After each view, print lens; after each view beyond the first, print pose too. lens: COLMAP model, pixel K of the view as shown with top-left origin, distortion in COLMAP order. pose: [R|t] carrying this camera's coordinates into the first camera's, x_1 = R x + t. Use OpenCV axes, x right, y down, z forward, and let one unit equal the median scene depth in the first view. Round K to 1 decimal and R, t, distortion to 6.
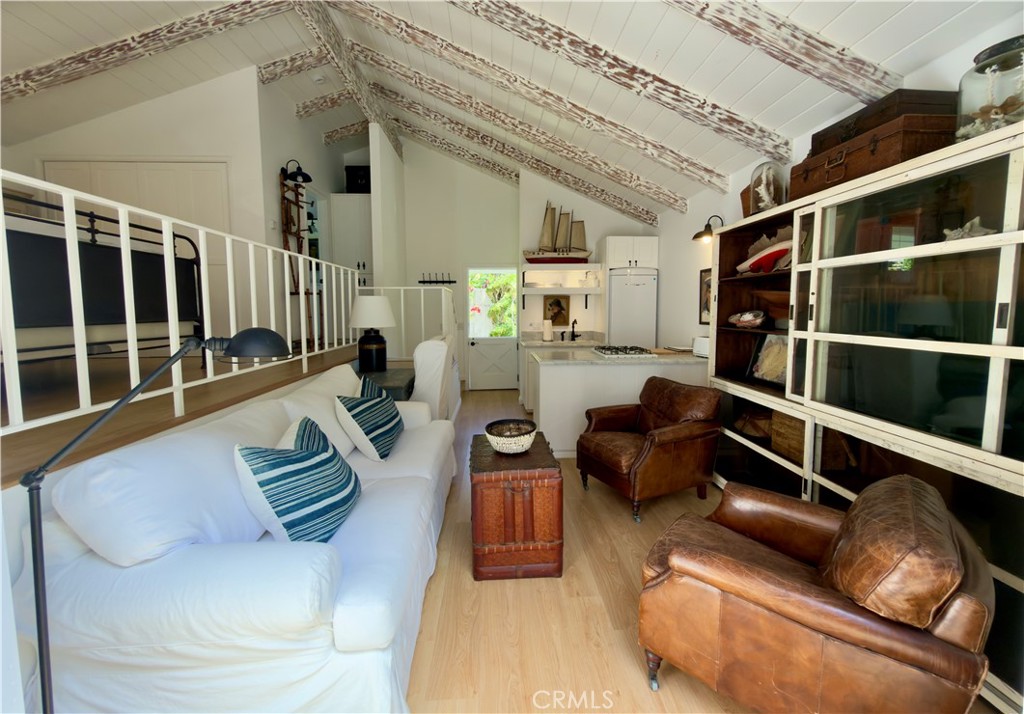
lens RADIAL K [[409.4, 0, 510.9], [0, 409.4, 344.5], [0, 0, 1]] dist [0.000362, -0.000029]
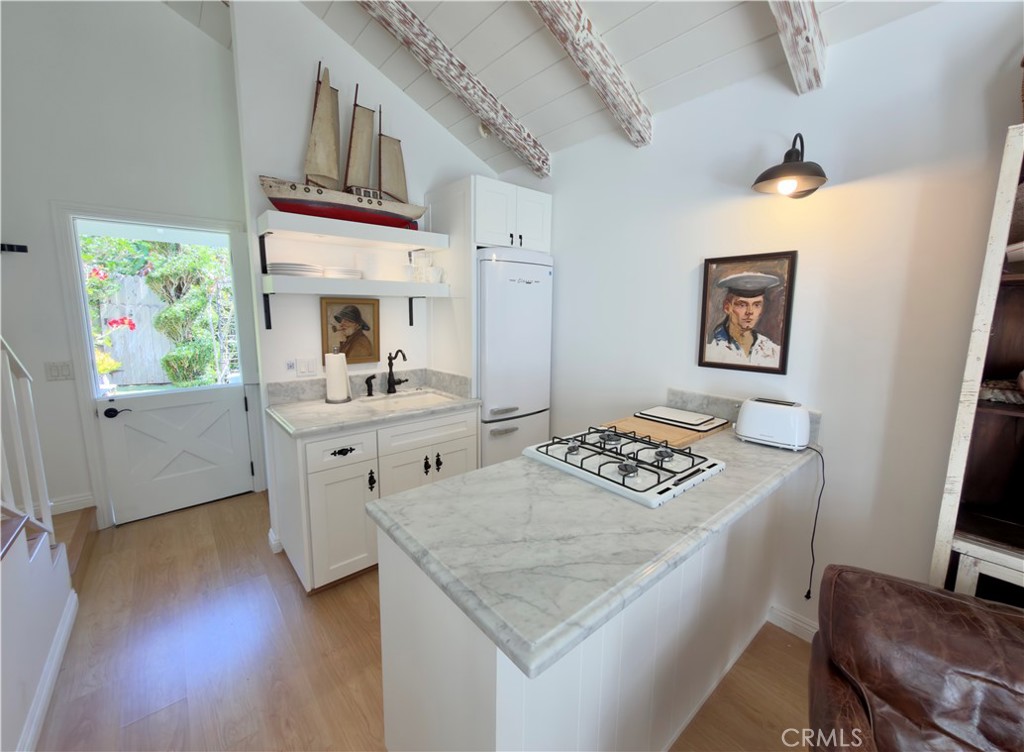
lens RADIAL K [[410.5, 0, 512.0], [0, 410.5, 369.3], [0, 0, 1]] dist [-0.002085, 0.000235]
pose [[0.793304, -0.075448, 0.604132, -0.041160], [0.039374, 0.996572, 0.072755, -0.105459], [-0.607551, -0.033930, 0.793556, 0.838388]]
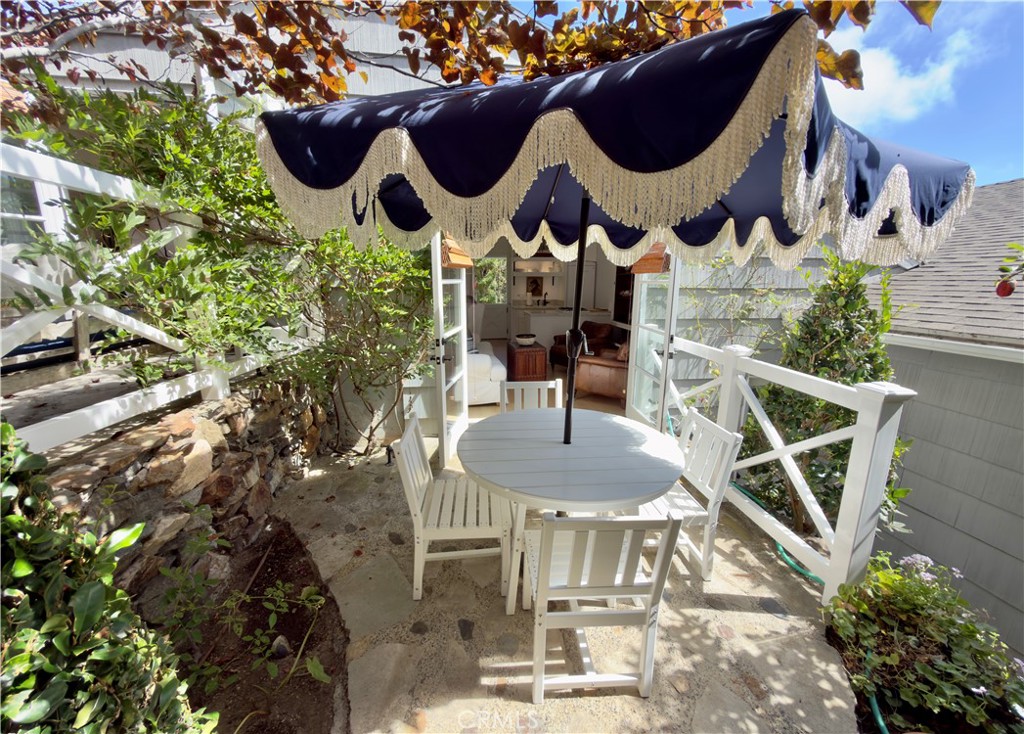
lens RADIAL K [[411.7, 0, 514.0], [0, 411.7, 367.1], [0, 0, 1]] dist [0.002130, 0.000294]
pose [[0.994720, -0.001982, 0.102609, -0.213308], [-0.010492, 0.992611, 0.120889, 0.056541], [-0.102091, -0.121328, 0.987349, -0.979327]]
